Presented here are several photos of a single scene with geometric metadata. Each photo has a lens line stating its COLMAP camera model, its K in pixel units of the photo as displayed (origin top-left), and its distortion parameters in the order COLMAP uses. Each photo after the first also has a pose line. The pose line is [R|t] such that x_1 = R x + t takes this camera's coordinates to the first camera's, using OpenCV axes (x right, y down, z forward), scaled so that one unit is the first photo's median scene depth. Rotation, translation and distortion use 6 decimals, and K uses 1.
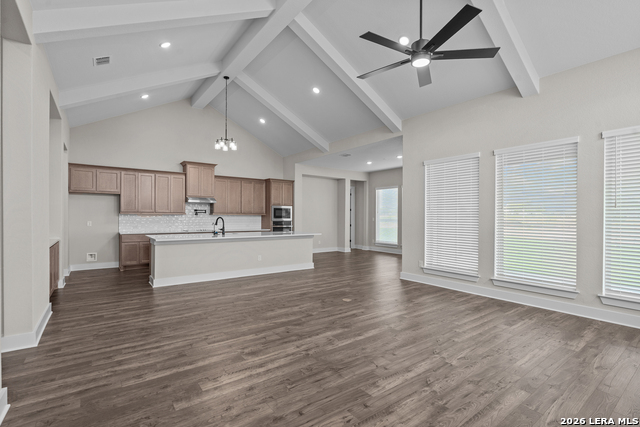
lens RADIAL K [[297.0, 0, 315.4], [0, 297.0, 214.7], [0, 0, 1]] dist [-0.004503, 0.000165]
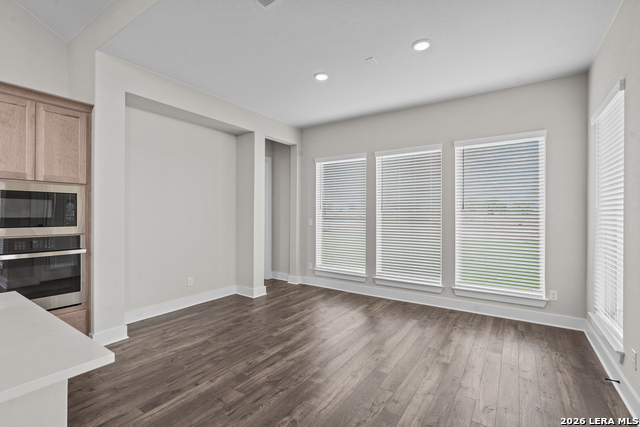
lens RADIAL K [[297.0, 0, 317.6], [0, 297.0, 212.0], [0, 0, 1]] dist [-0.004503, 0.000165]
pose [[0.945640, 0.001025, 0.325214, 0.052114], [-0.001815, 0.999996, 0.002126, -0.002886], [-0.325210, -0.002601, 0.945638, 0.625633]]
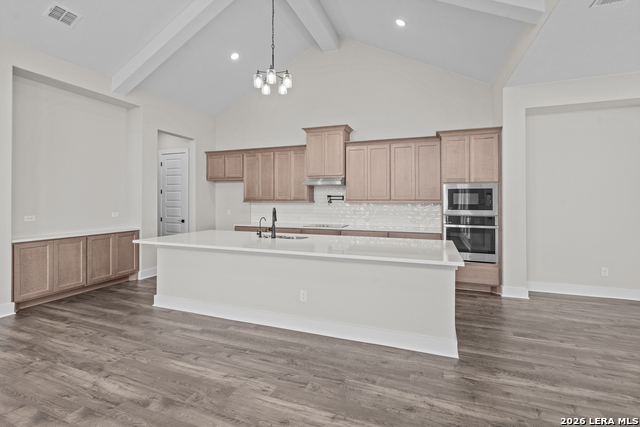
lens RADIAL K [[297.0, 0, 322.8], [0, 297.0, 201.2], [0, 0, 1]] dist [-0.004503, 0.000165]
pose [[0.552637, -0.002654, -0.833418, 0.153077], [0.004155, 0.999991, -0.000430, -0.002097], [0.833411, -0.003225, 0.552644, 0.523827]]
